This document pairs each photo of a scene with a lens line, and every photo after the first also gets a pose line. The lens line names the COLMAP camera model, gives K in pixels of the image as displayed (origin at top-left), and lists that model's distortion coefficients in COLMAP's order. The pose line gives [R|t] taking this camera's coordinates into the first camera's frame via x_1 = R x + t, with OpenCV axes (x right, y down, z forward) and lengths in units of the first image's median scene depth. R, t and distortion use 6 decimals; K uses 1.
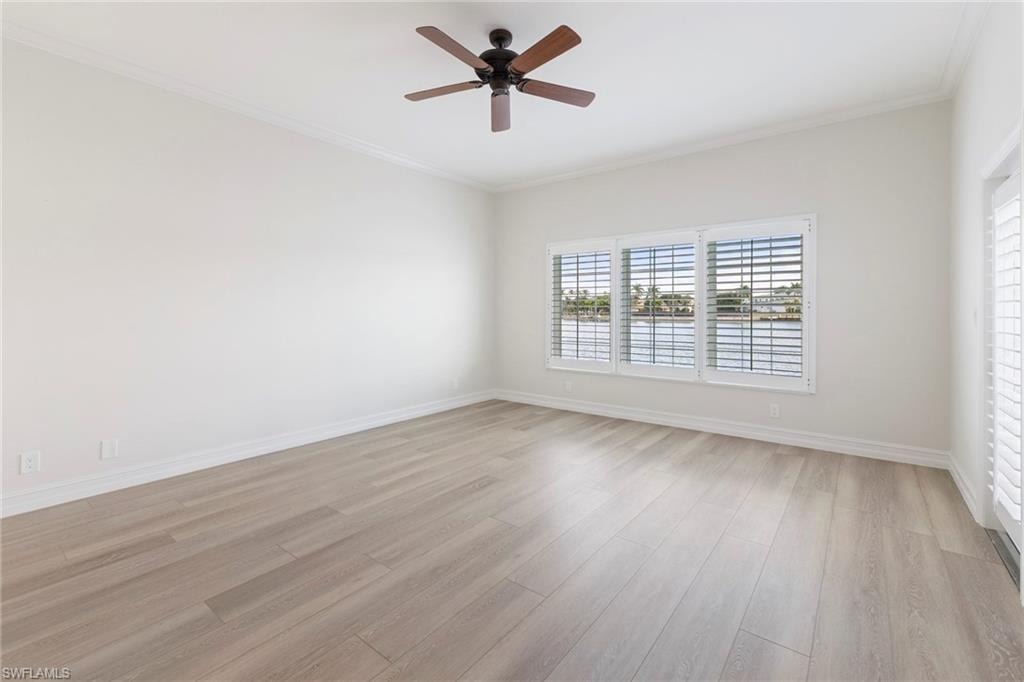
lens RADIAL K [[429.2, 0, 512.0], [0, 429.2, 341.0], [0, 0, 1]] dist [0.000027, 0.000071]
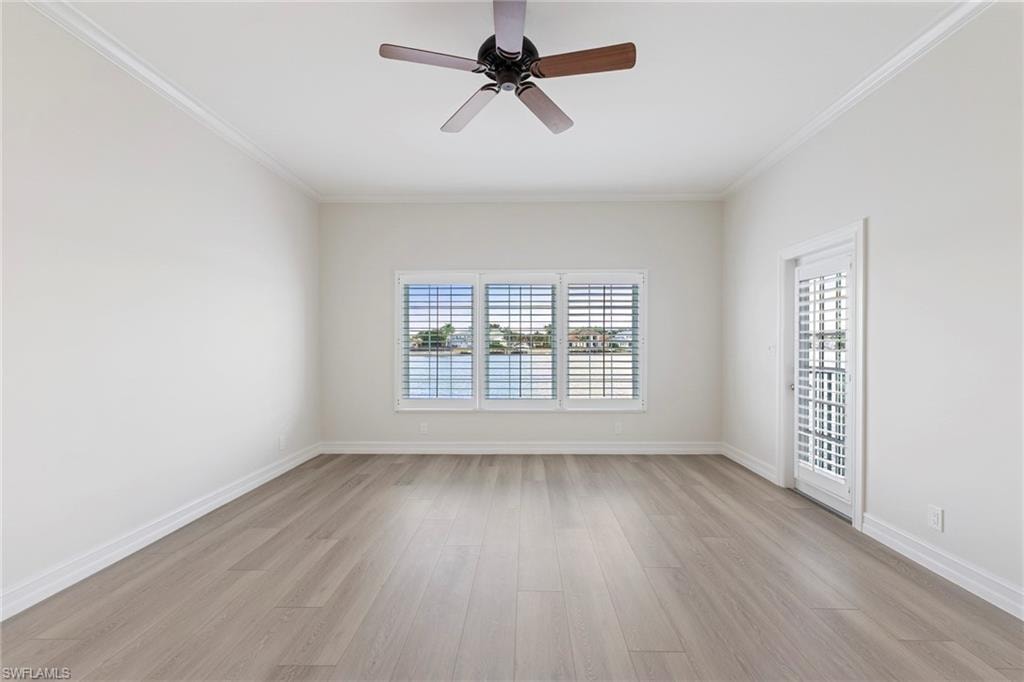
lens RADIAL K [[412.0, 0, 487.5], [0, 412.0, 380.2], [0, 0, 1]] dist [-0.024951, -0.000082]
pose [[0.812353, -0.048236, 0.581168, -0.298292], [0.041563, 0.998828, 0.024805, -0.014984], [-0.581683, 0.004005, 0.813405, 0.217988]]
